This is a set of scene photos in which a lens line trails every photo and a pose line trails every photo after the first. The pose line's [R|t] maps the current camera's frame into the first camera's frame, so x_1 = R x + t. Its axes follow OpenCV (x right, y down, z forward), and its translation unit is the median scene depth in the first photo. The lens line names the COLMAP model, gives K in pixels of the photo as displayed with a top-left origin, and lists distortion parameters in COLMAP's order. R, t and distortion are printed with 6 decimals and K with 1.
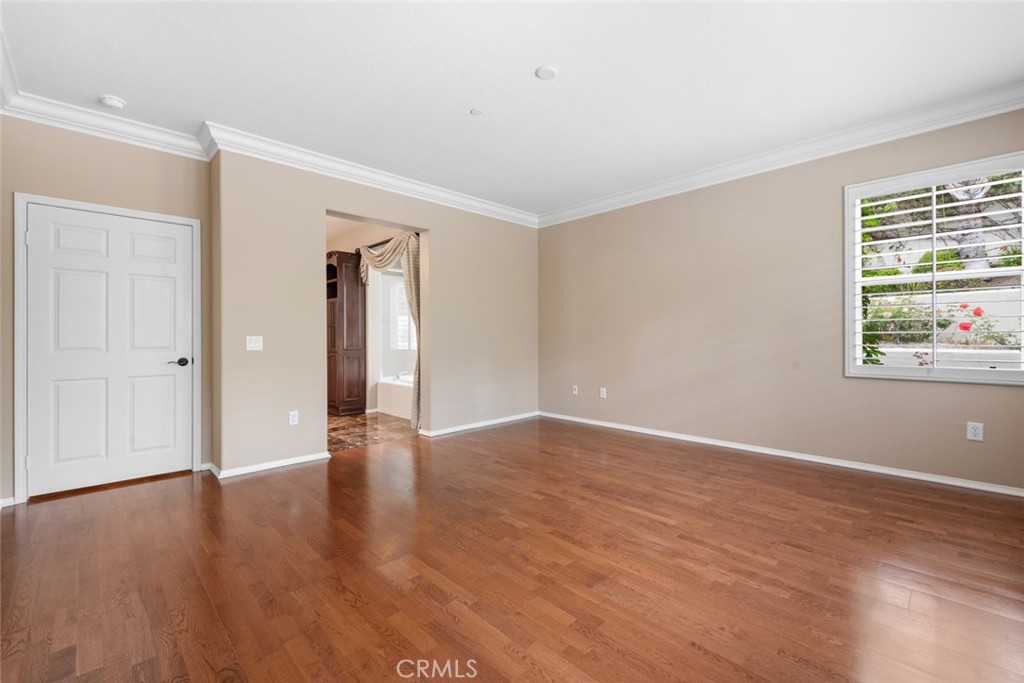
lens RADIAL K [[424.8, 0, 512.0], [0, 424.8, 341.5], [0, 0, 1]] dist [-0.000817, -0.000110]
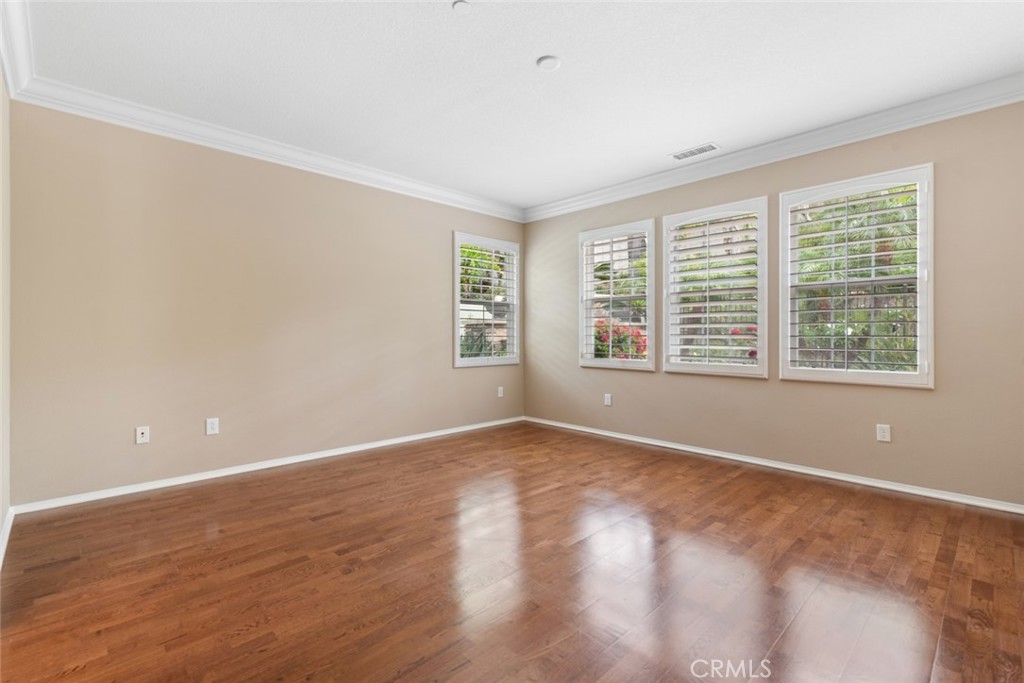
lens RADIAL K [[451.1, 0, 510.3], [0, 451.1, 340.0], [0, 0, 1]] dist [0.001072, 0.000255]
pose [[0.022079, -0.002006, 0.999754, -0.696084], [0.014144, 0.999899, 0.001694, -0.008324], [-0.999656, 0.014103, 0.022105, 0.790553]]
